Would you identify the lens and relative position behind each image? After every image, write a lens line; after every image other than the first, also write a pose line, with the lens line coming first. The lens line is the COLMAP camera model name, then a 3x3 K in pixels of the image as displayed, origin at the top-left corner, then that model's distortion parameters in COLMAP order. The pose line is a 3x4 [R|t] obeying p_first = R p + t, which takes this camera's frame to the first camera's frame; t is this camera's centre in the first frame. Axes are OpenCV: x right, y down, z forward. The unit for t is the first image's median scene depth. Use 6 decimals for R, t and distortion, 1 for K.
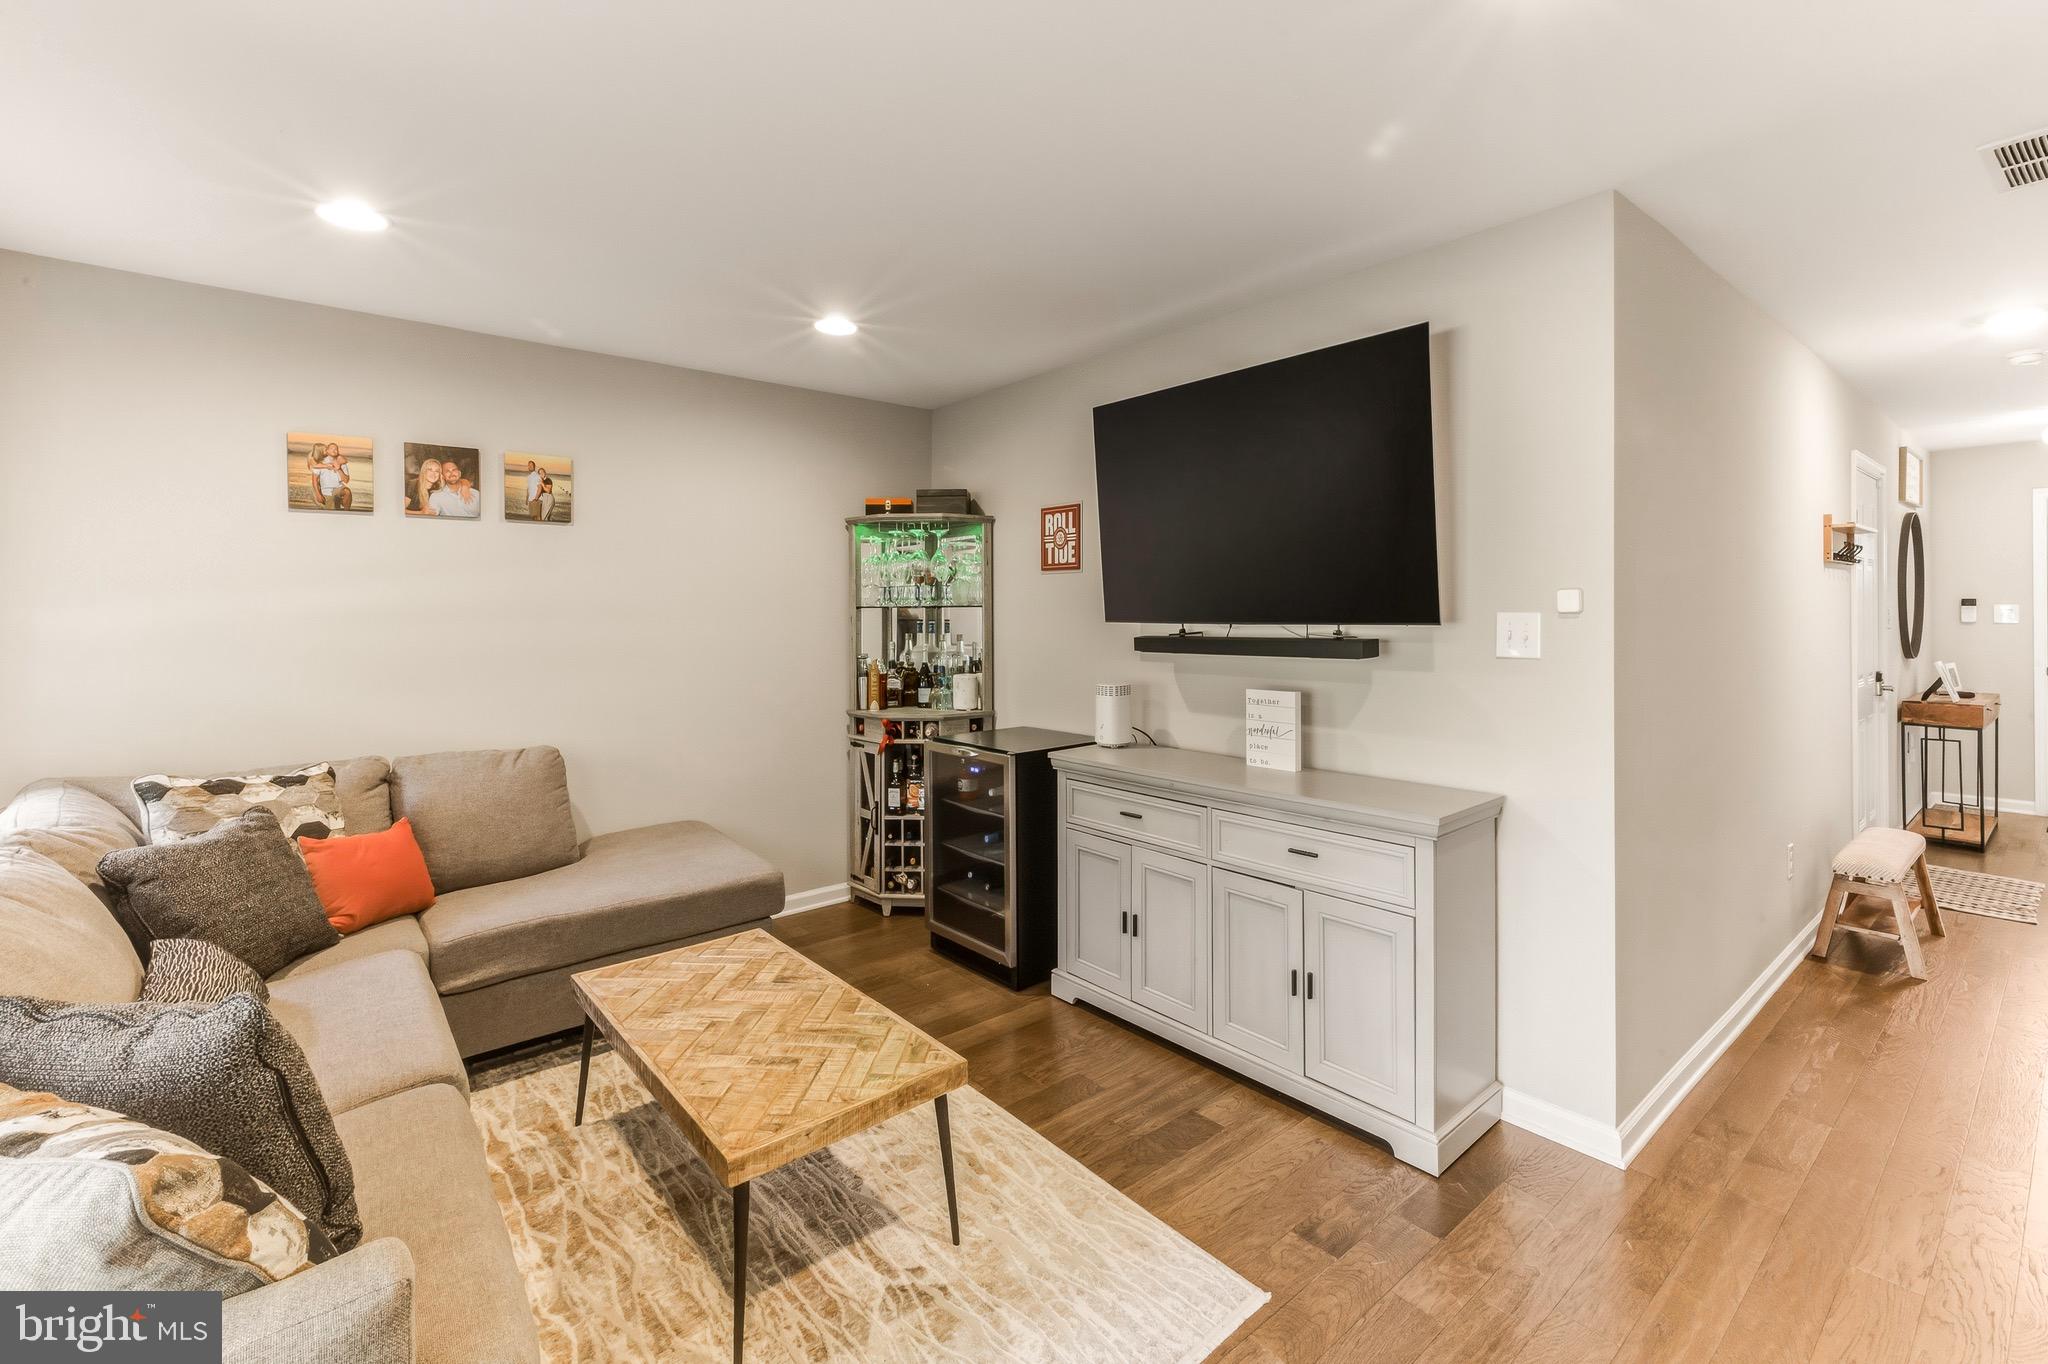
lens RADIAL K [[883.4, 0, 1009.5], [0, 883.4, 613.8], [0, 0, 1]] dist [0.001180, 0.000026]
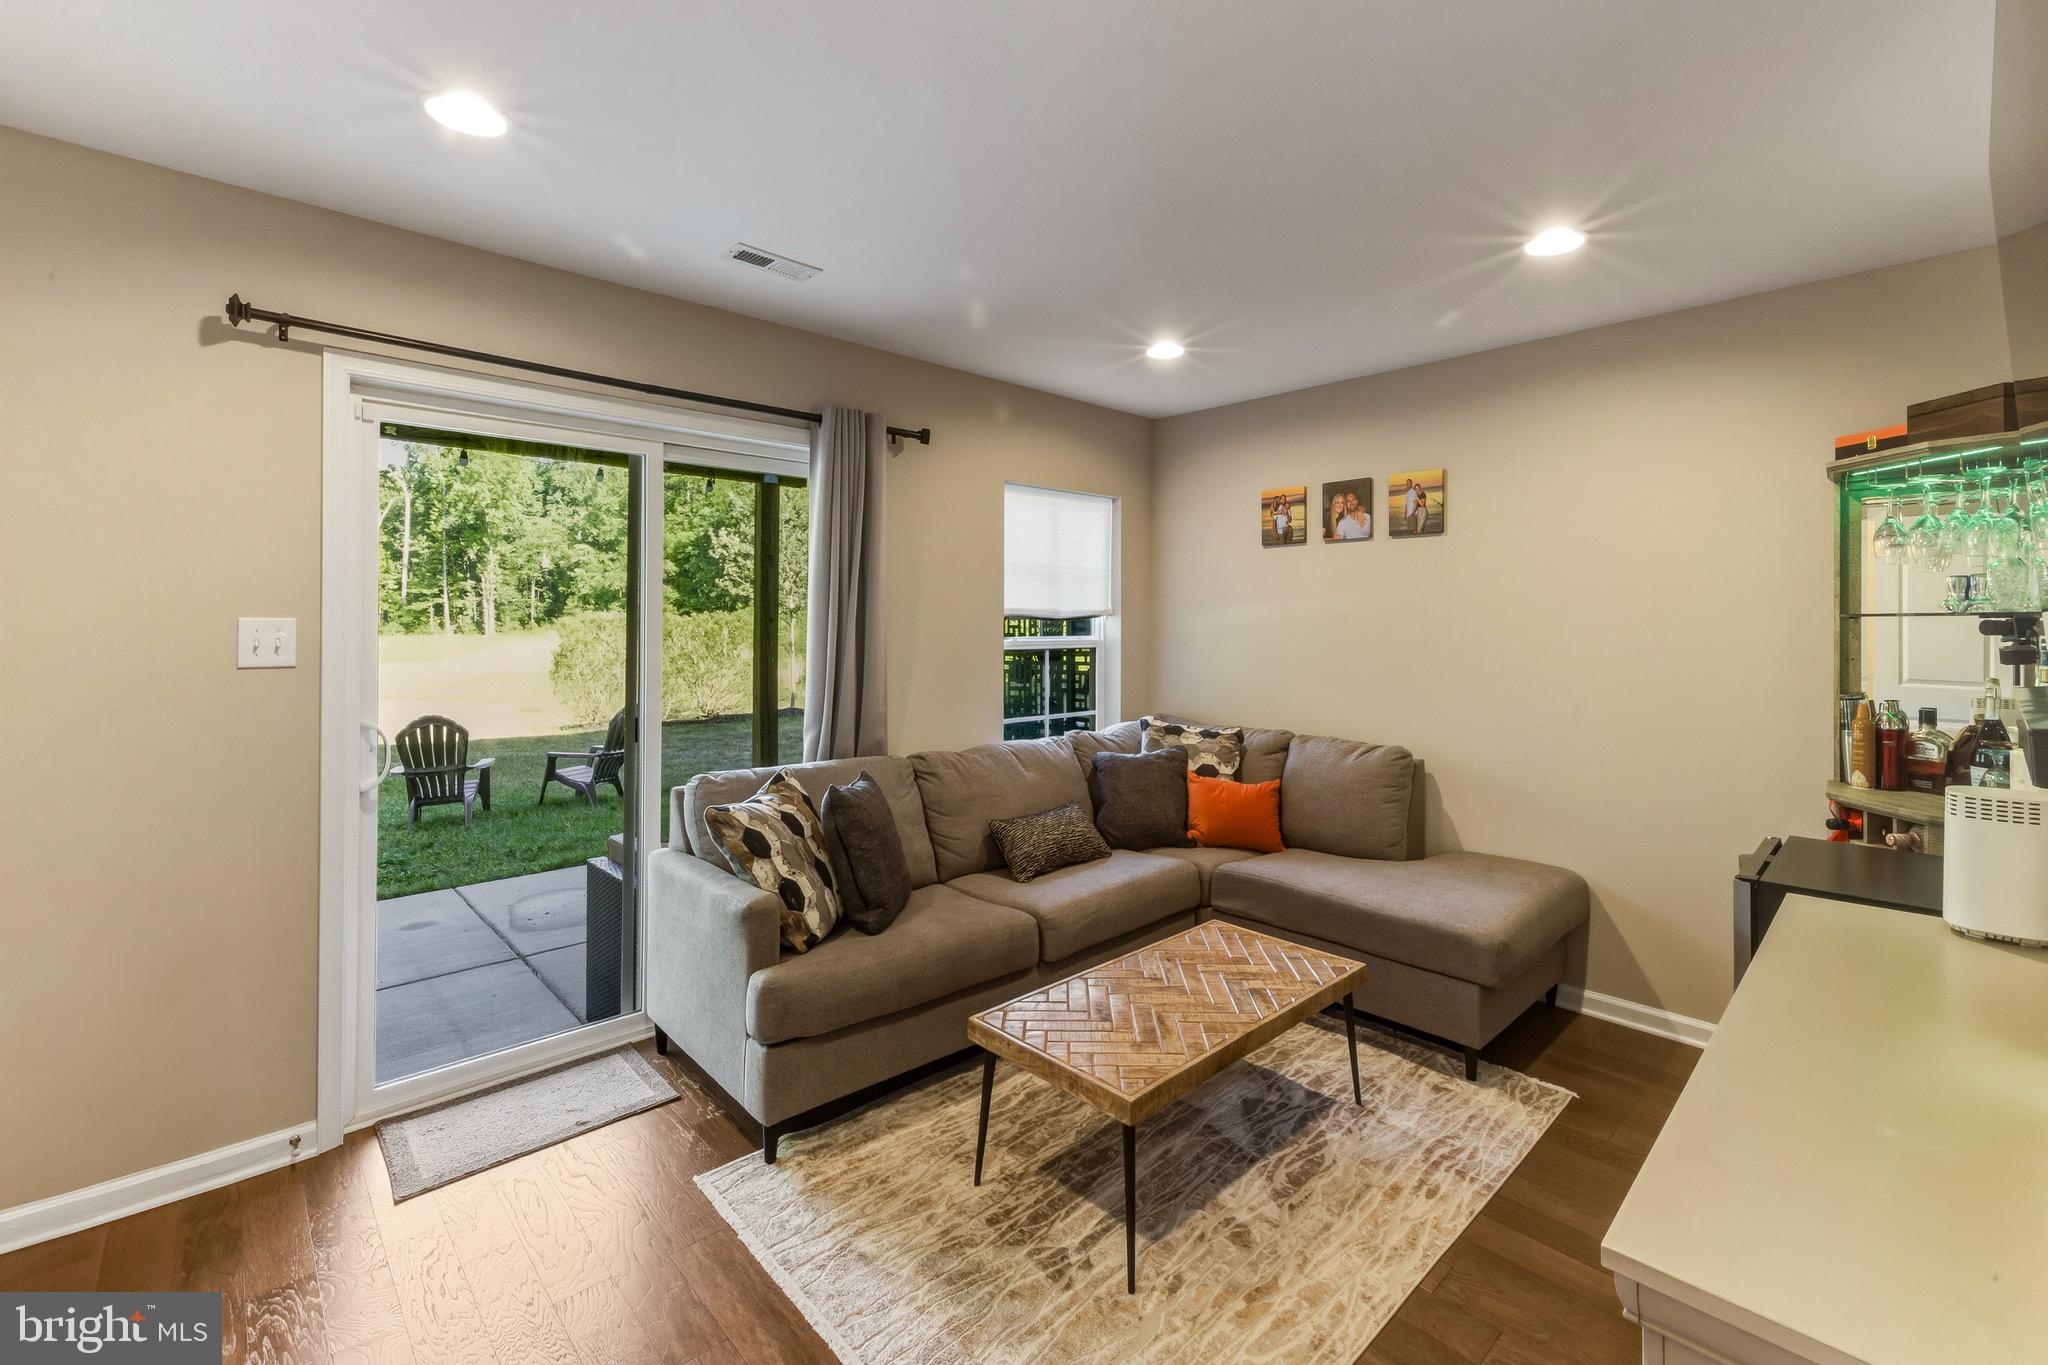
lens RADIAL K [[883.4, 0, 1009.5], [0, 883.4, 614.3], [0, 0, 1]] dist [0.001180, 0.000026]
pose [[0.049625, -0.004287, -0.998759, 0.553315], [-0.008393, 0.999954, -0.004709, -0.000829], [0.998733, 0.008616, 0.049587, 0.517852]]
